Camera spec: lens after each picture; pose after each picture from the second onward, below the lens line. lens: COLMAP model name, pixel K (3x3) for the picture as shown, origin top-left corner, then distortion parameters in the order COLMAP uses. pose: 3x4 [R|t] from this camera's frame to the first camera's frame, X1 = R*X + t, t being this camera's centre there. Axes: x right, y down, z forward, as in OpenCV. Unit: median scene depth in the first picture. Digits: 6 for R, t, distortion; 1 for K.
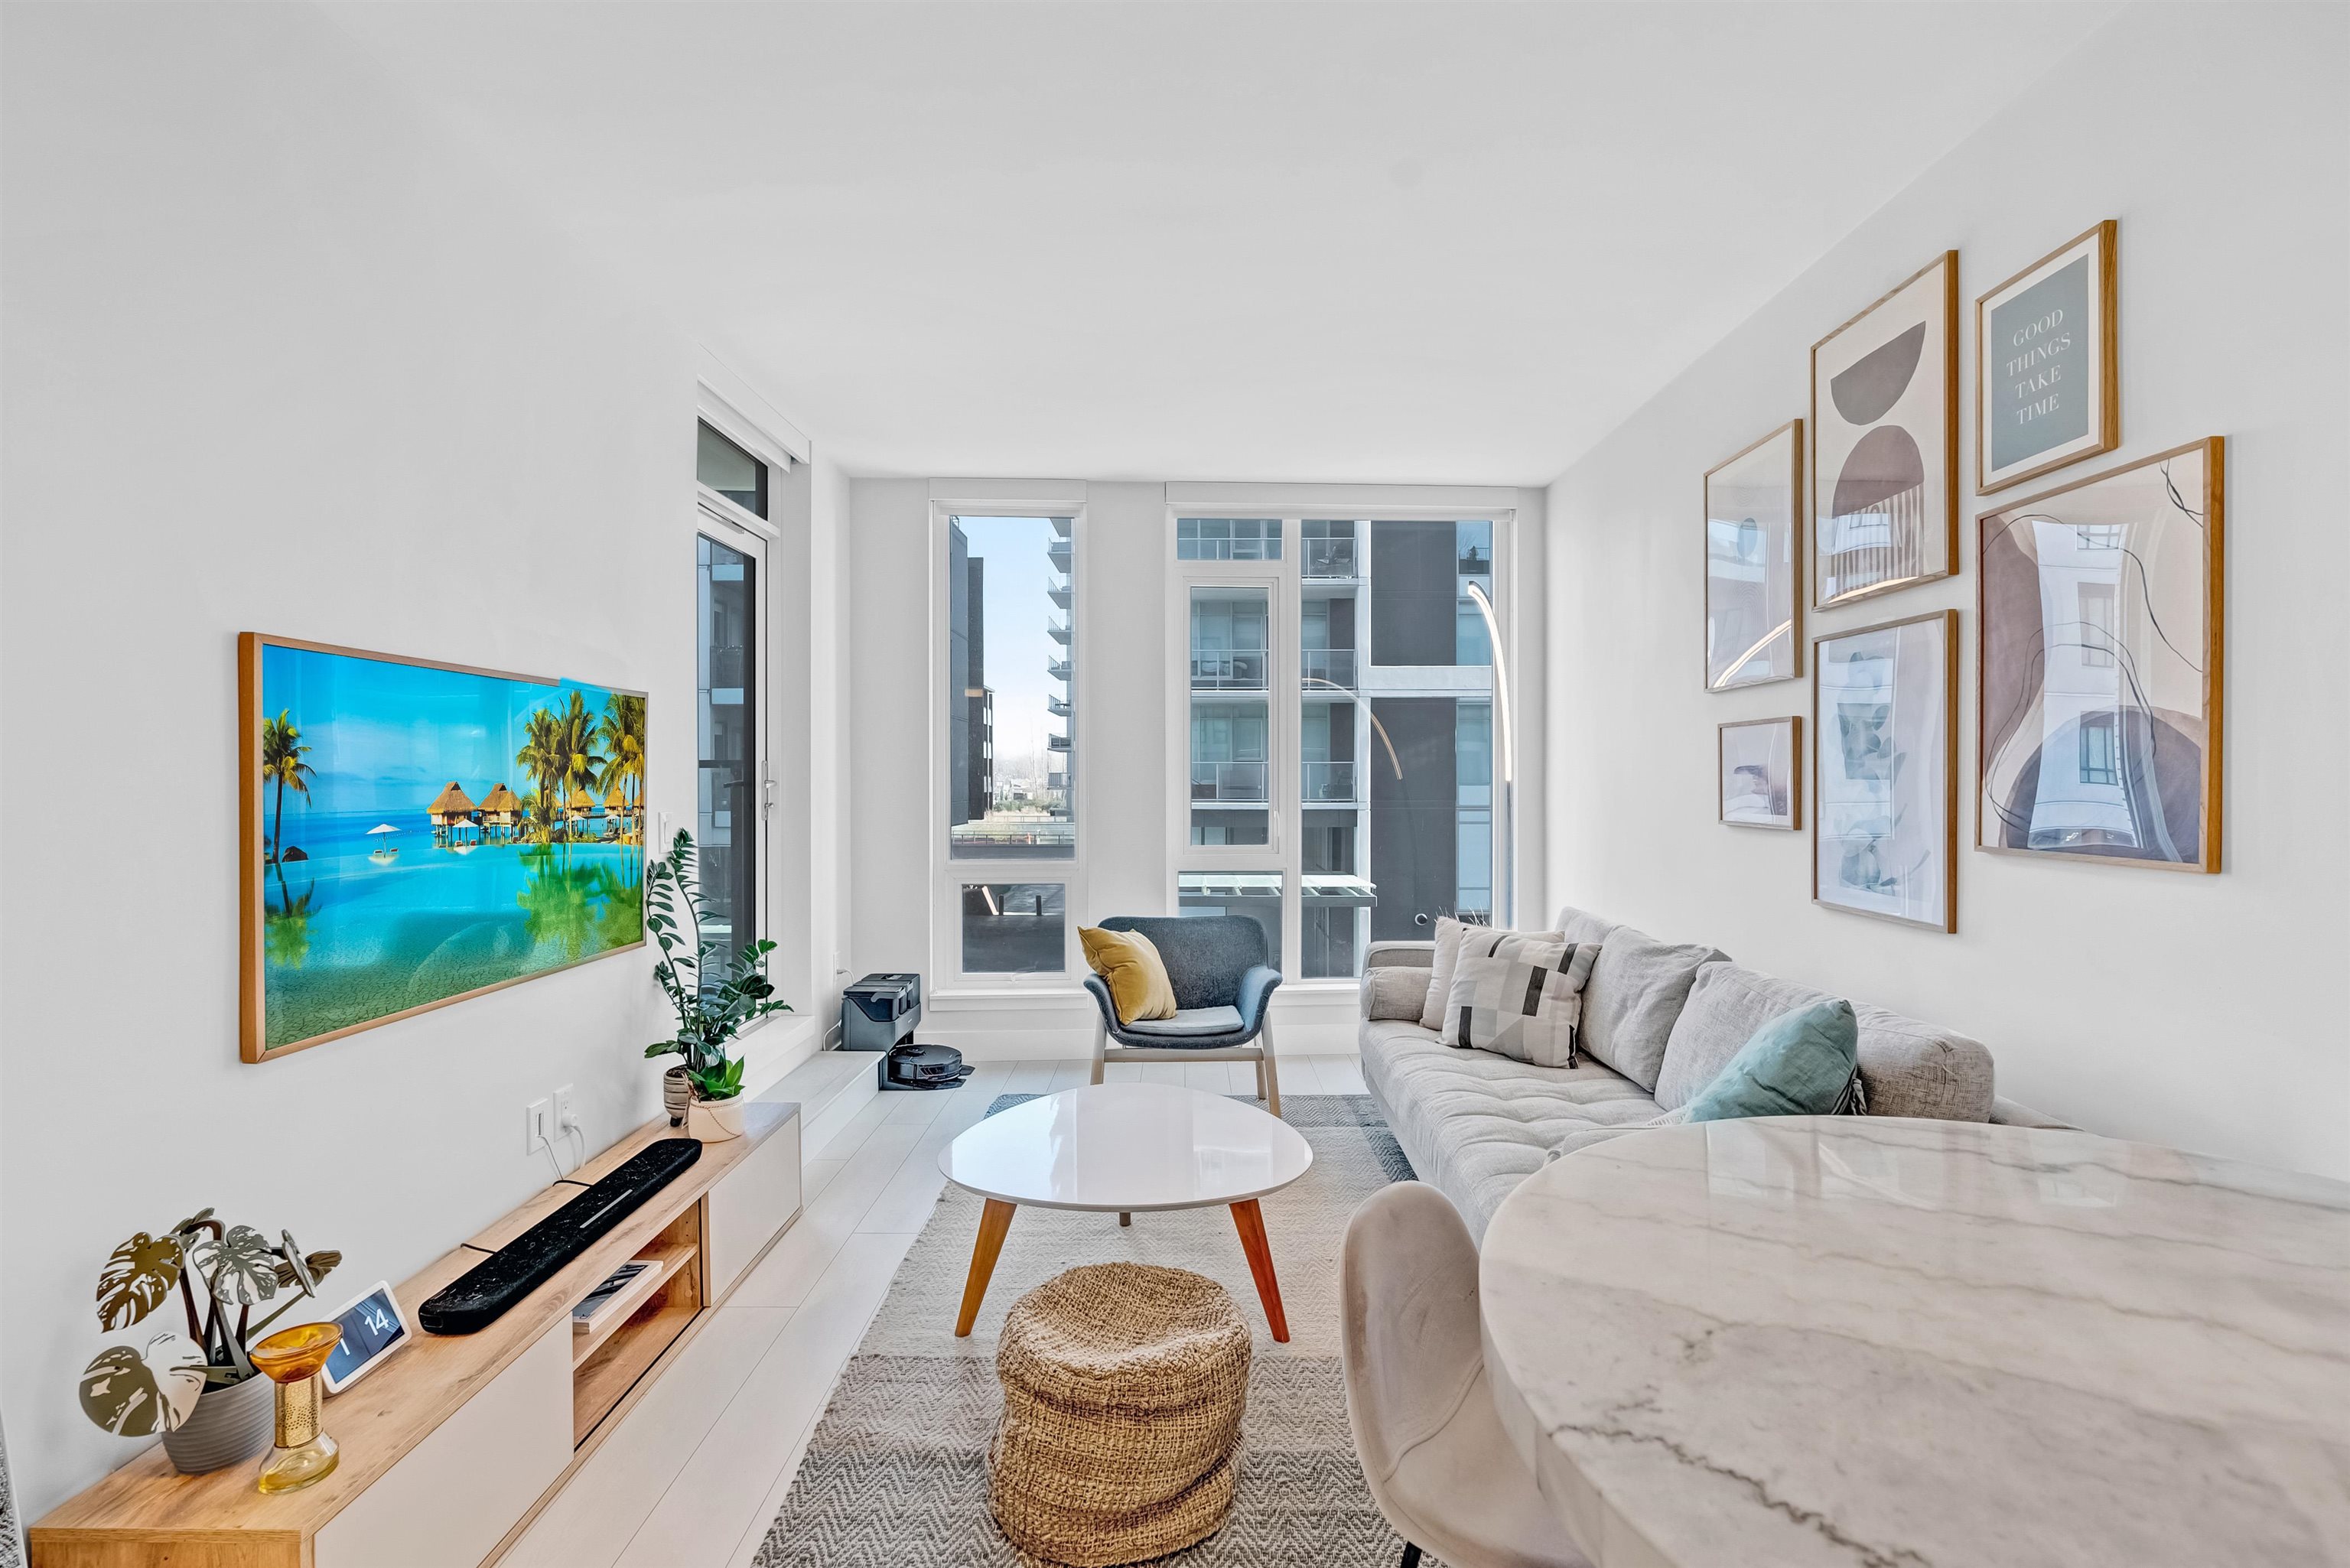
lens RADIAL K [[1074.1, 0, 1180.5], [0, 1074.1, 786.5], [0, 0, 1]] dist [-0.006078, 0.005380]
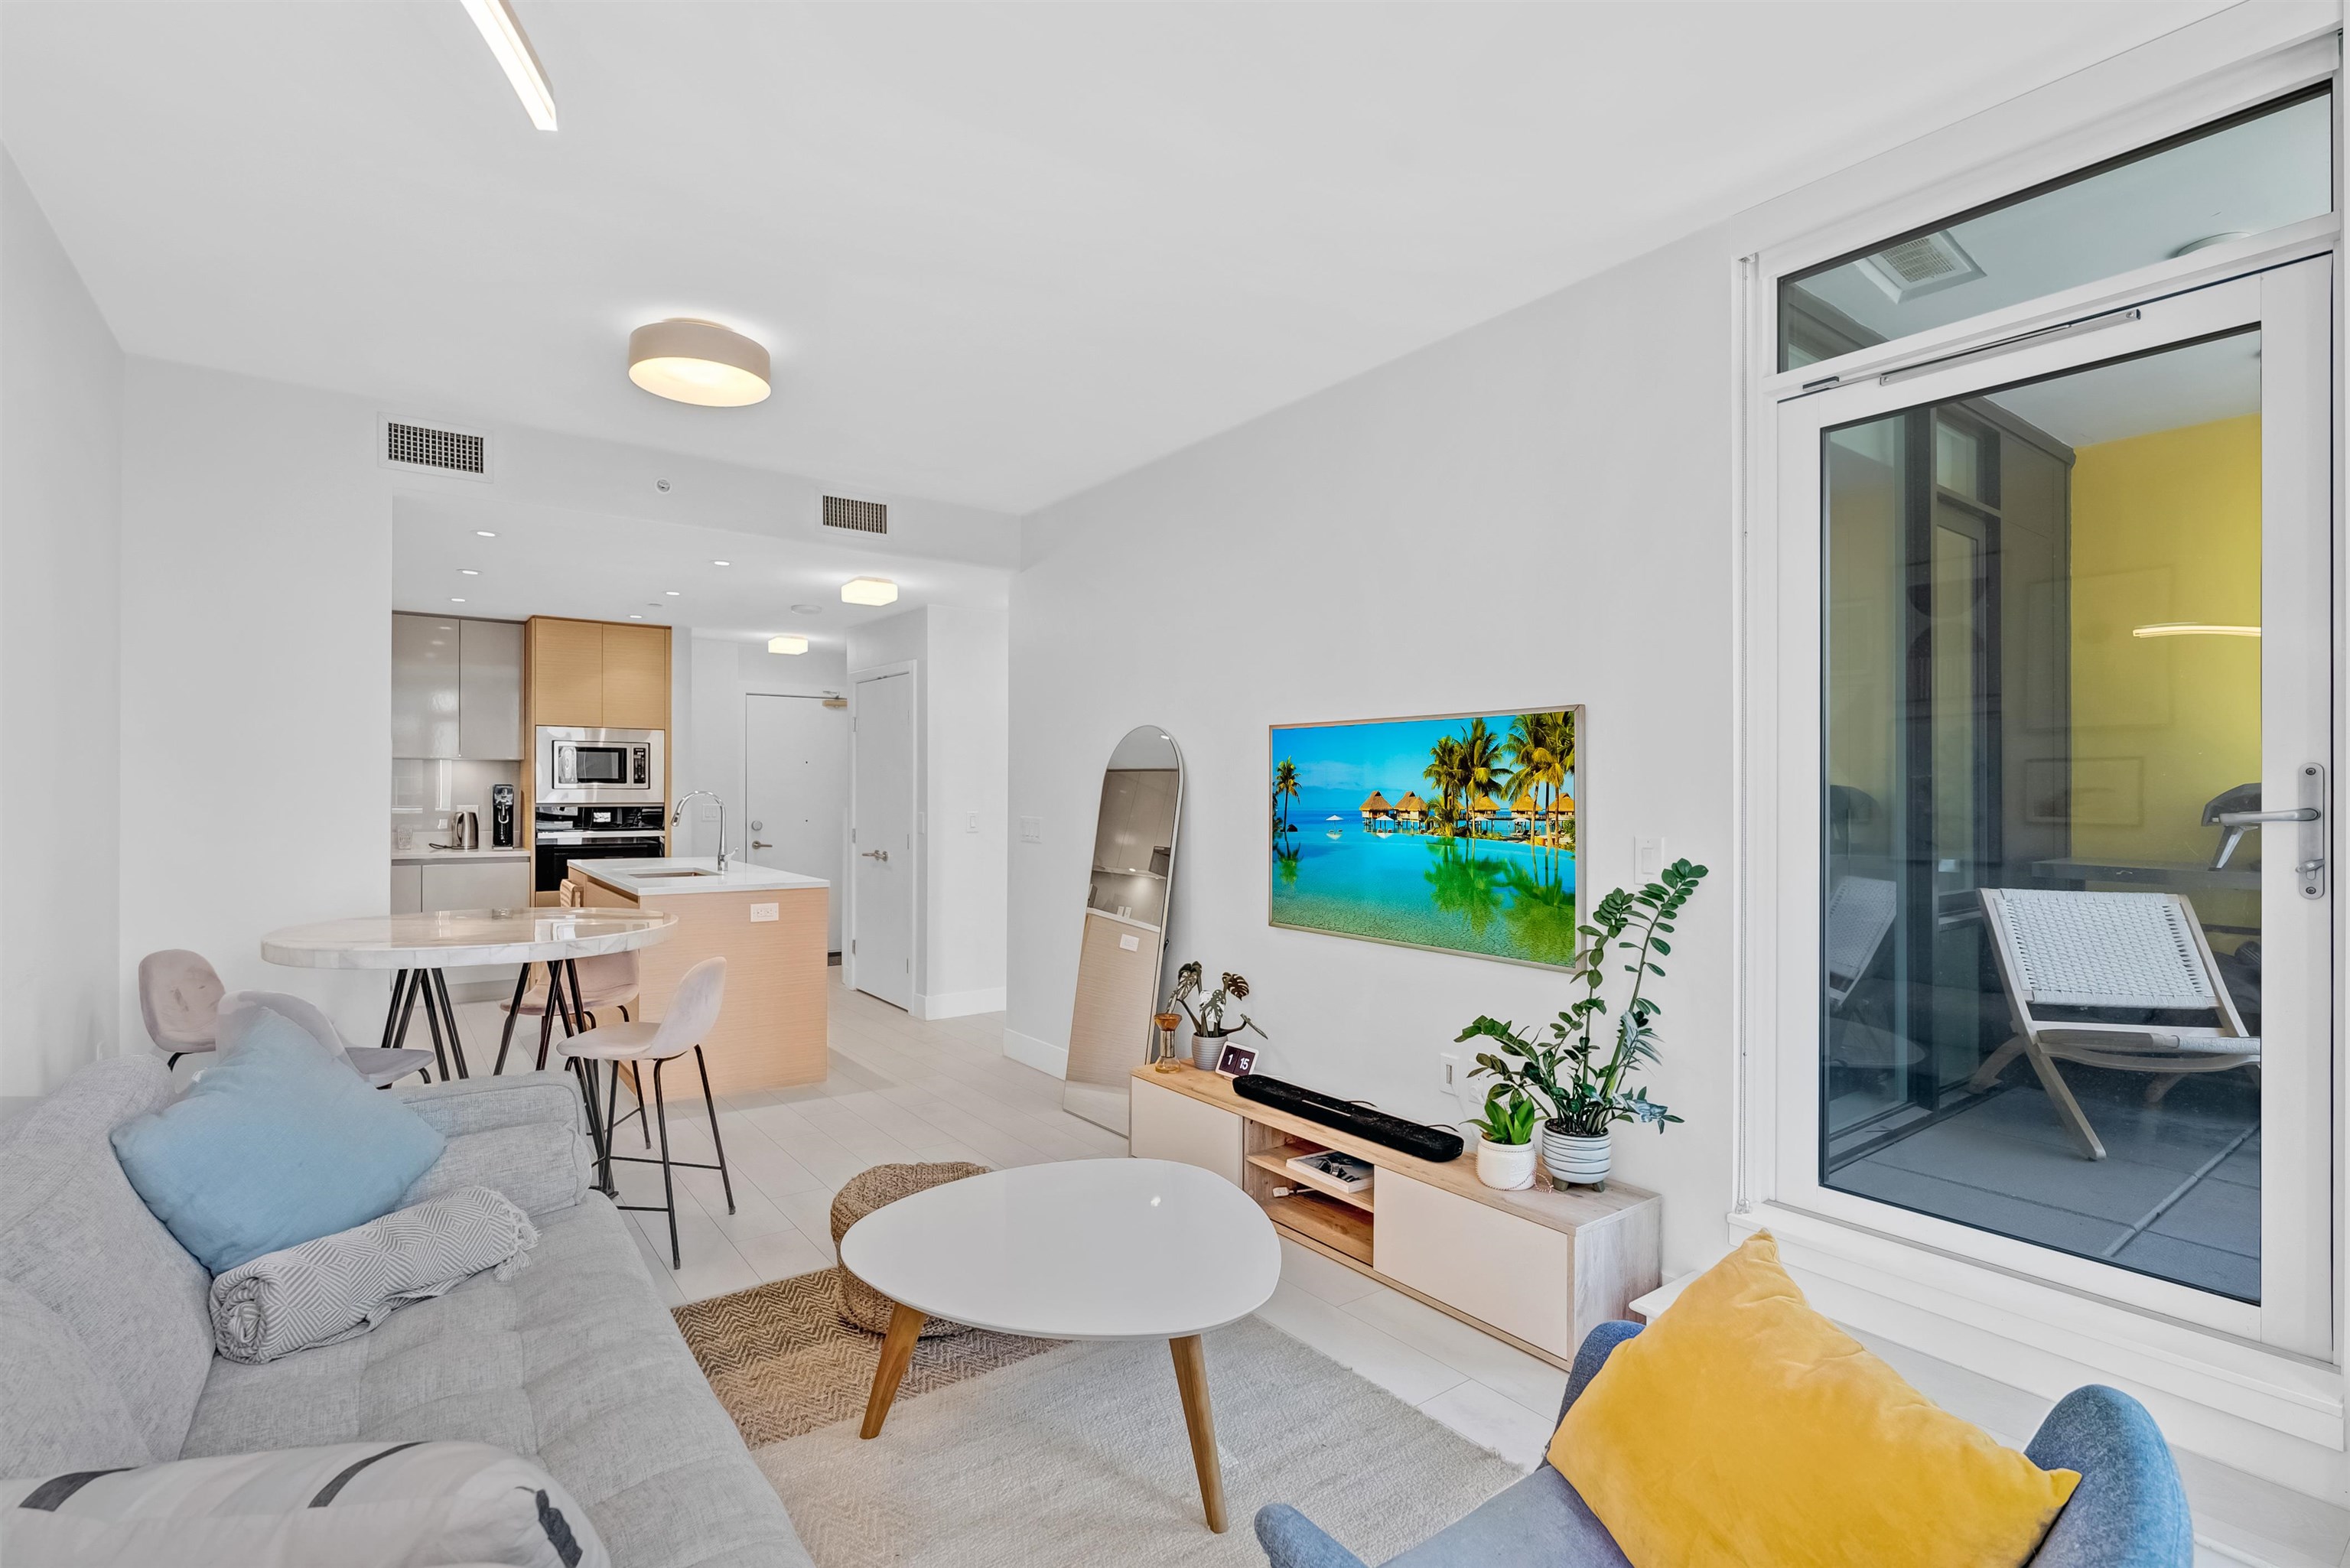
lens RADIAL K [[1074.1, 0, 1166.0], [0, 1074.1, 774.2], [0, 0, 1]] dist [-0.006078, 0.005380]
pose [[-0.802010, -0.006719, -0.597273, 0.371557], [-0.005618, 0.999977, -0.003706, -0.016294], [0.597284, 0.000384, -0.802029, 1.669245]]
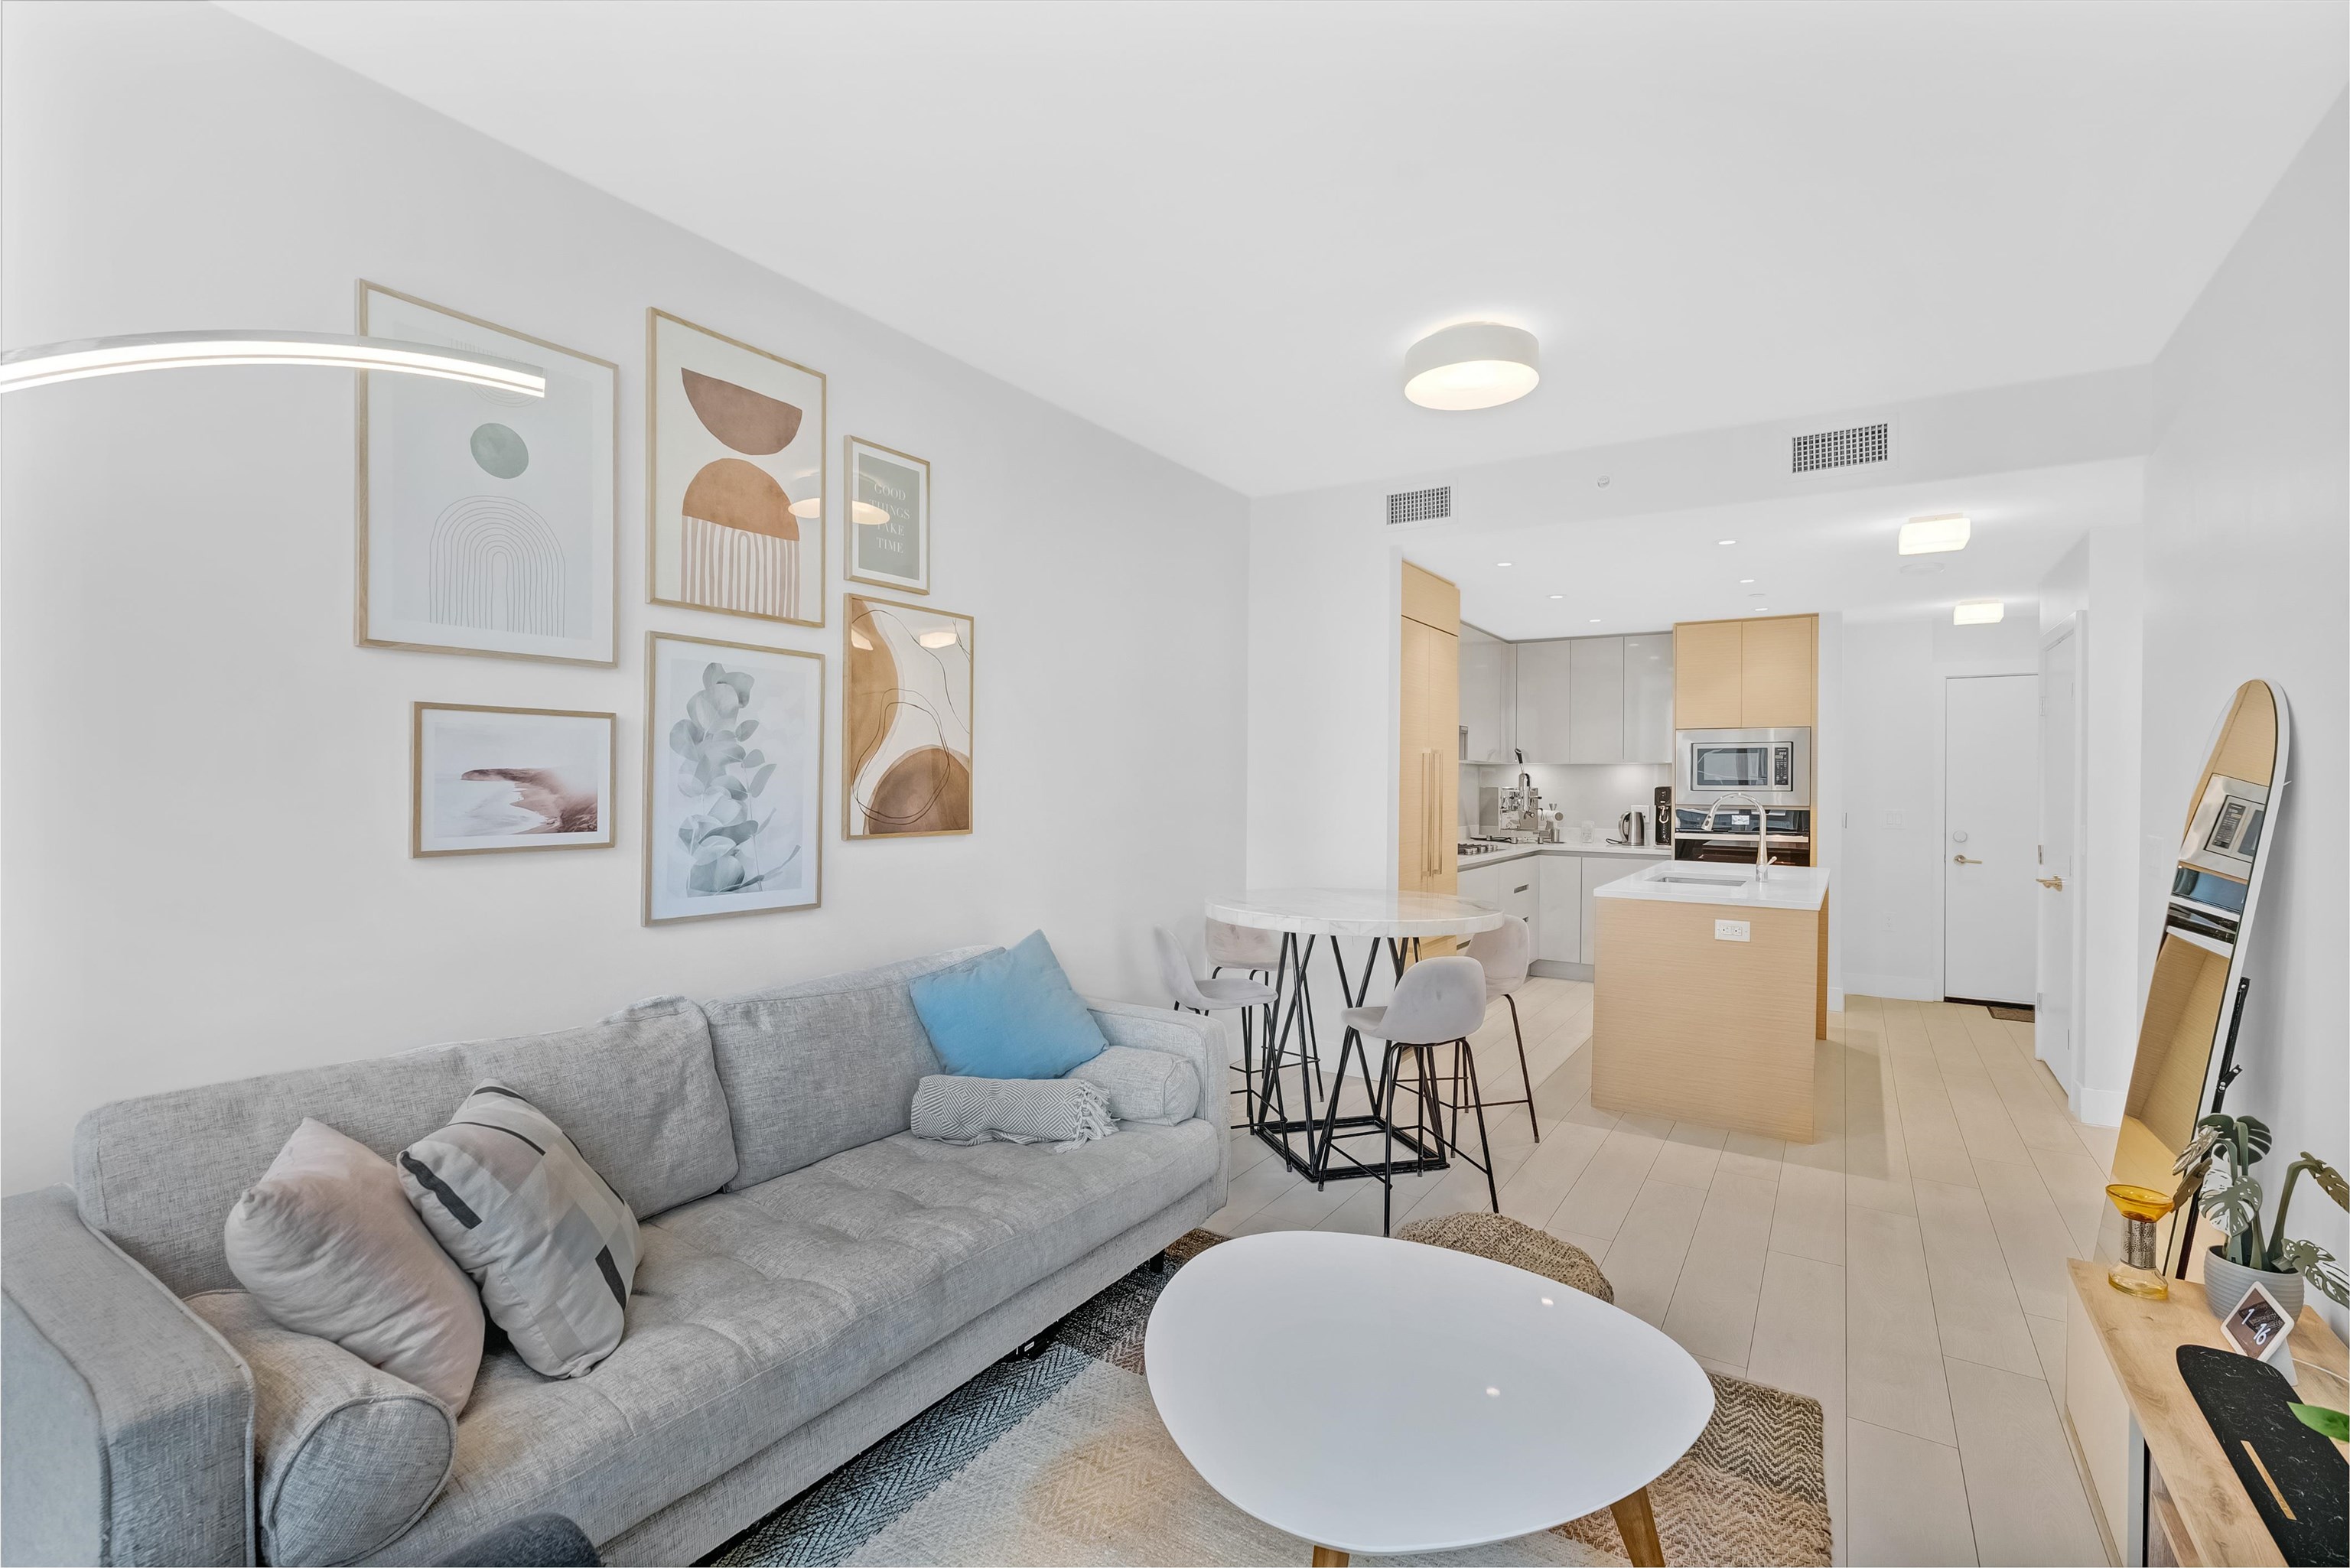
lens RADIAL K [[1074.1, 0, 1189.7], [0, 1074.1, 780.2], [0, 0, 1]] dist [-0.006078, 0.005380]
pose [[-0.854775, -0.001653, 0.518996, -0.273614], [0.000268, 0.999993, 0.003626, -0.017046], [-0.518999, 0.003239, -0.854769, 1.596744]]
